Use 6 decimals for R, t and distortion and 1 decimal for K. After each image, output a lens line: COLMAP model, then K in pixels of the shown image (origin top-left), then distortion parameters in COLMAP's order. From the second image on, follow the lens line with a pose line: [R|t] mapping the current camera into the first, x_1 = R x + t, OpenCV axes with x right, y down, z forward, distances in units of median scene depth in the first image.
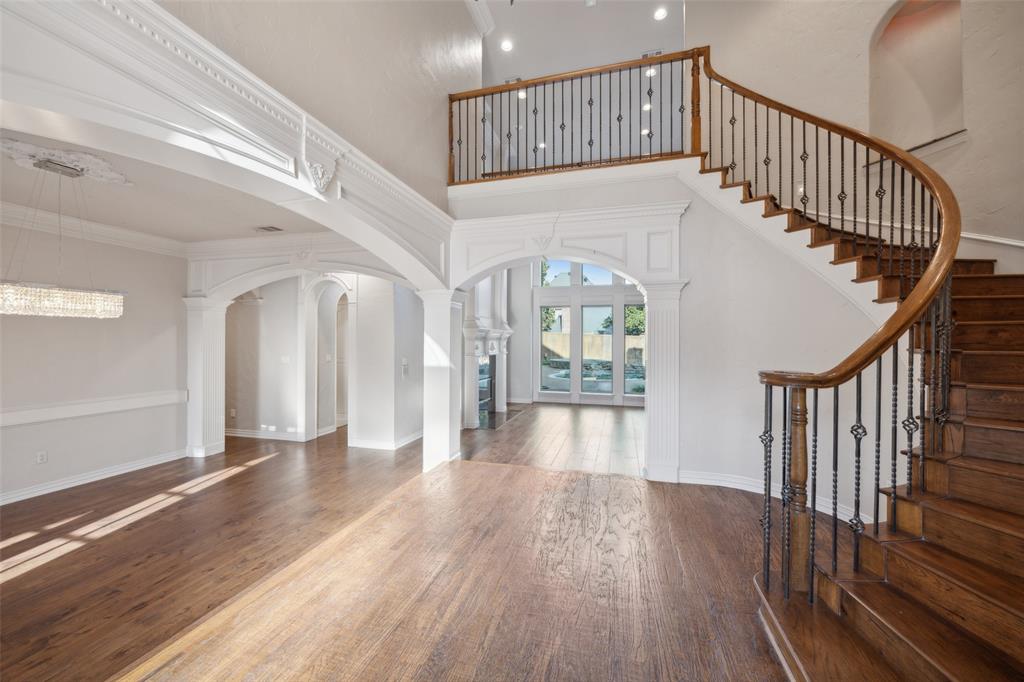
lens RADIAL K [[397.0, 0, 511.3], [0, 397.0, 339.2], [0, 0, 1]] dist [-0.000953, -0.000028]
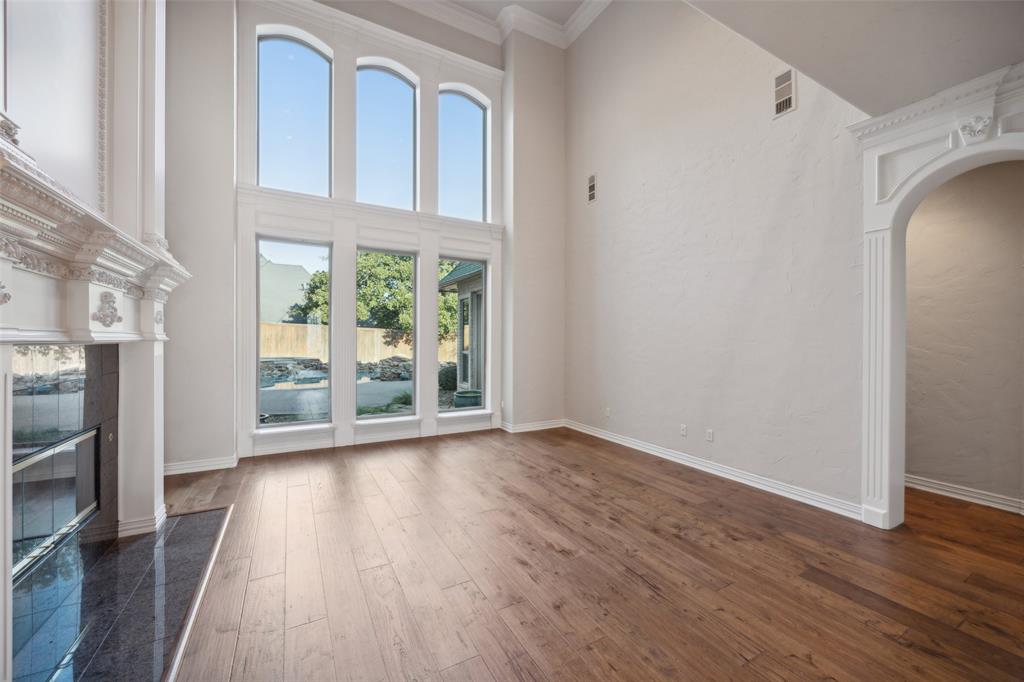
lens RADIAL K [[397.0, 0, 511.3], [0, 397.0, 339.2], [0, 0, 1]] dist [-0.000953, -0.000028]
pose [[0.713050, 0.003498, 0.701105, -0.036516], [-0.008997, 0.999951, 0.004161, 0.031375], [-0.701056, -0.009275, 0.713046, 0.558653]]
